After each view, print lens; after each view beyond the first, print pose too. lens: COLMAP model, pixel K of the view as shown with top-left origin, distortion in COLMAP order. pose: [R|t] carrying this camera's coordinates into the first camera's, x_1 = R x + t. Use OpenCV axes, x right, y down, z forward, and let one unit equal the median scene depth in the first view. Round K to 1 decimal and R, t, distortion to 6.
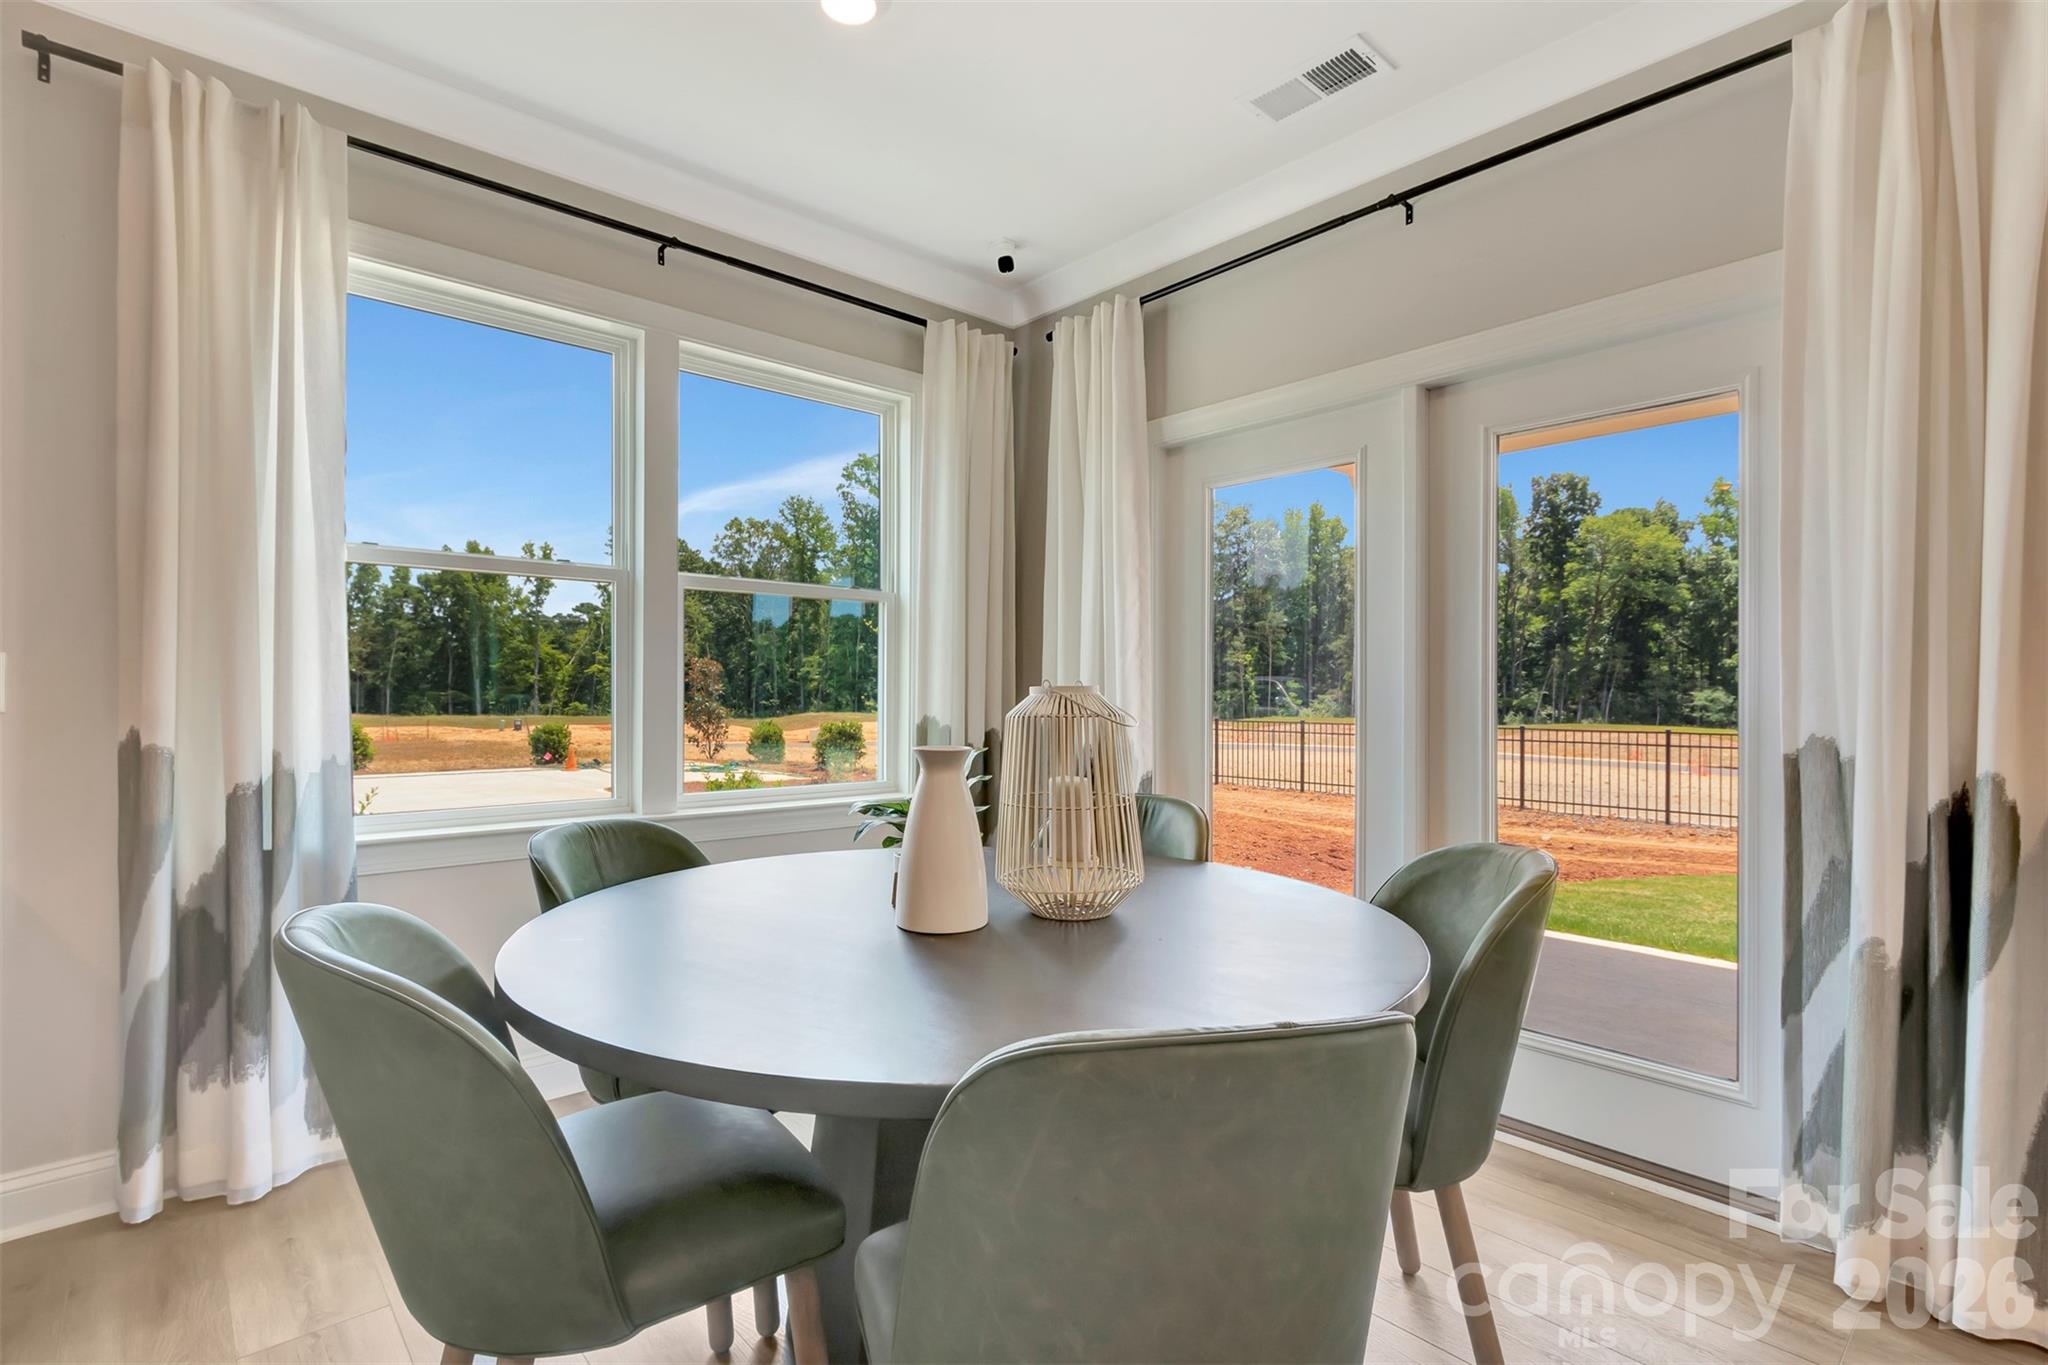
lens RADIAL K [[950.0, 0, 1022.3], [0, 950.0, 695.3], [0, 0, 1]] dist [0.002733, -0.001818]
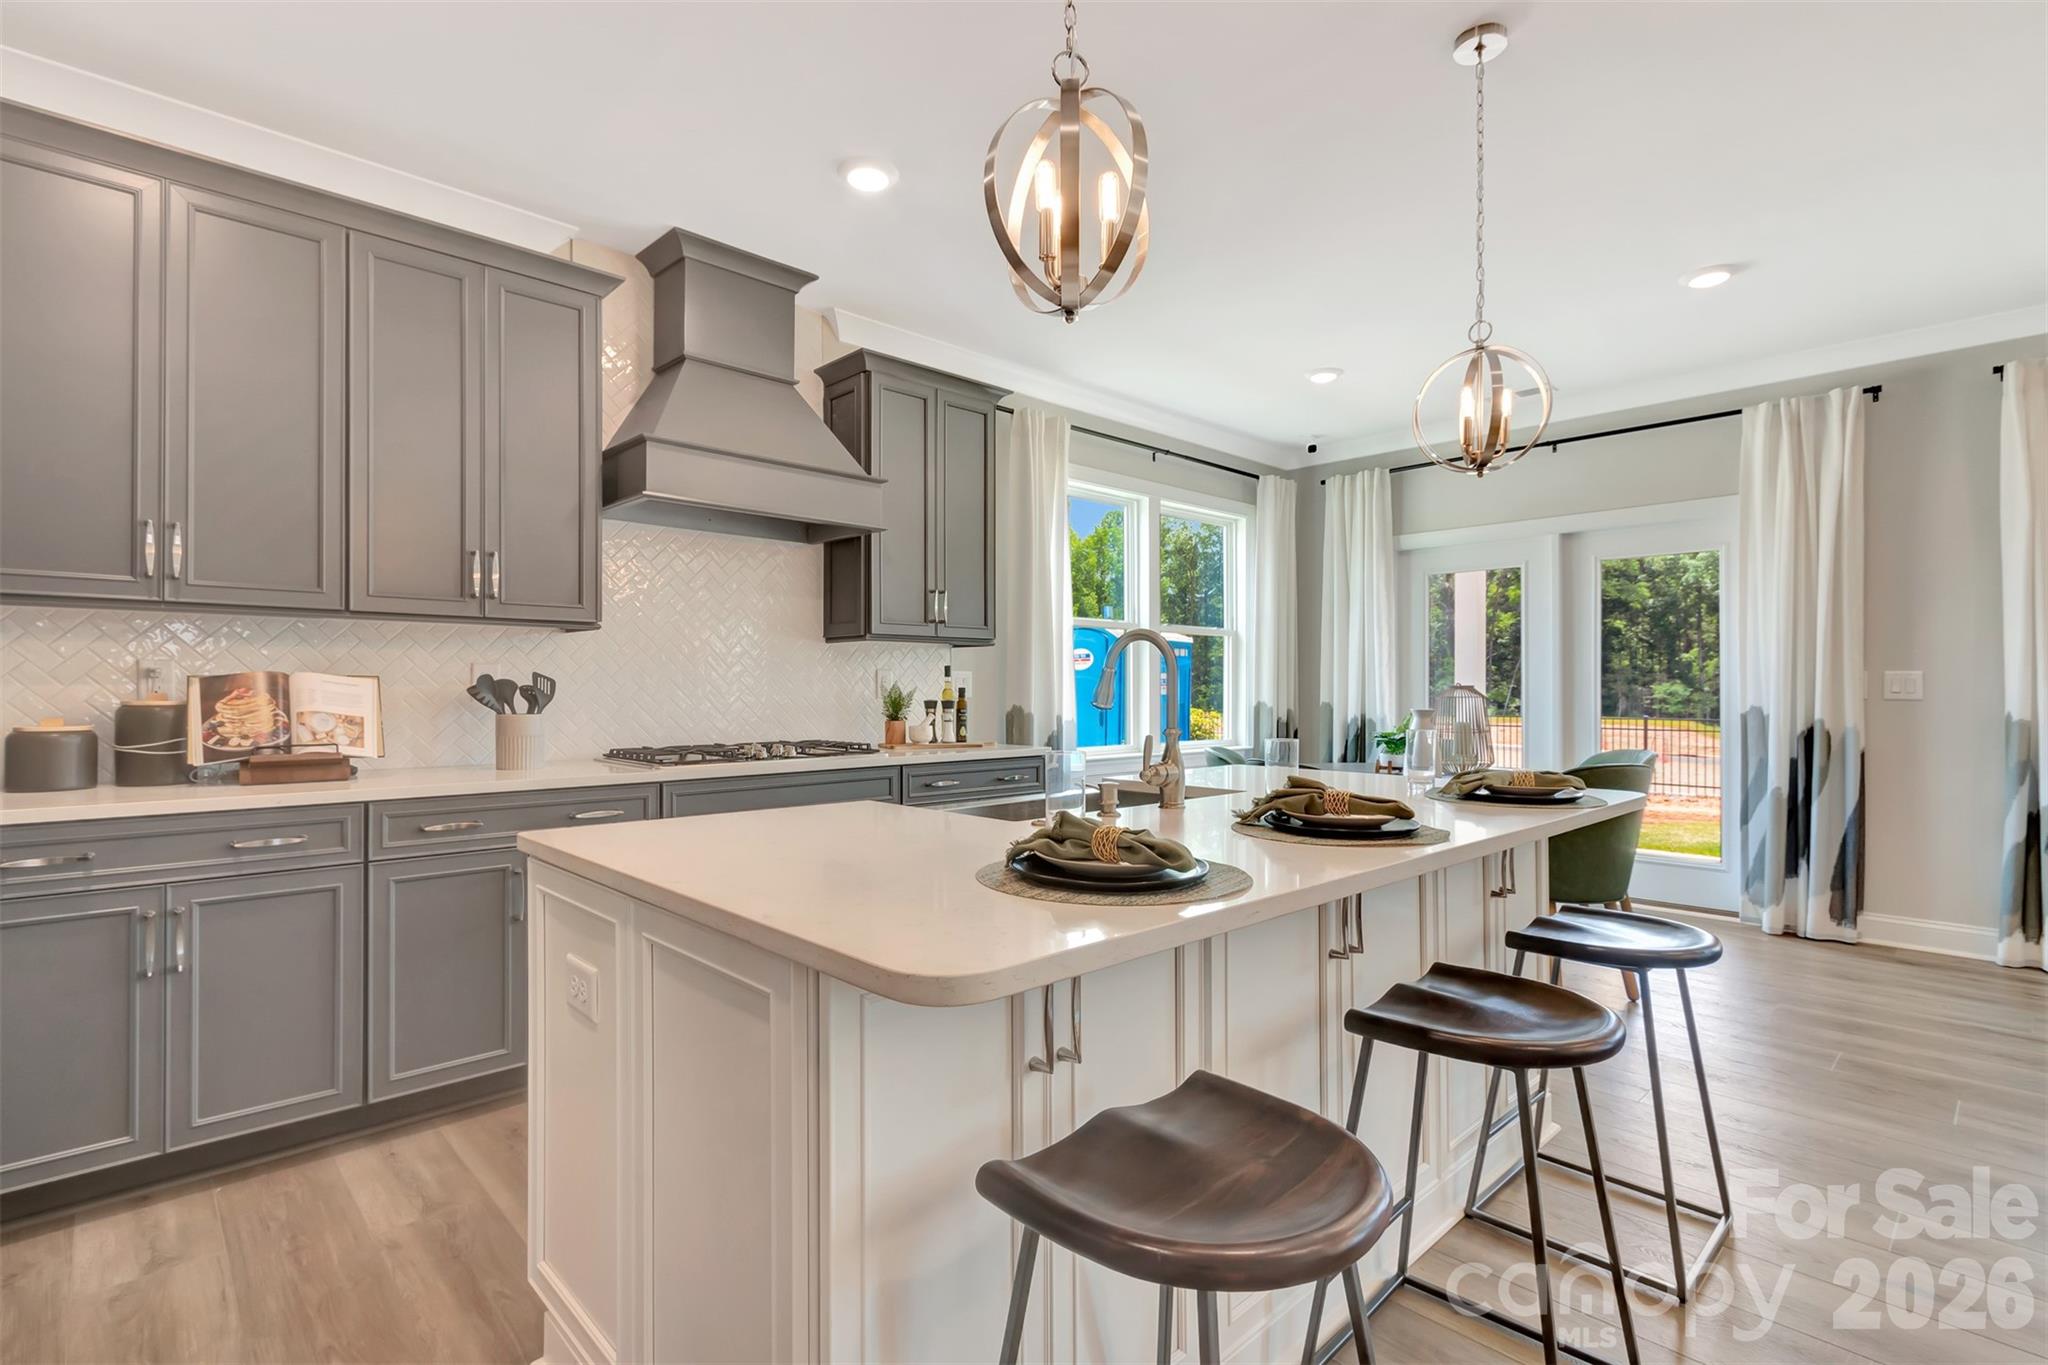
lens RADIAL K [[950.0, 0, 1018.5], [0, 950.0, 688.1], [0, 0, 1]] dist [0.002733, -0.001818]
pose [[0.999592, -0.003218, 0.028383, -0.590728], [0.003287, 0.999992, -0.002396, -0.000725], [-0.028375, 0.002489, 0.999594, -0.731629]]
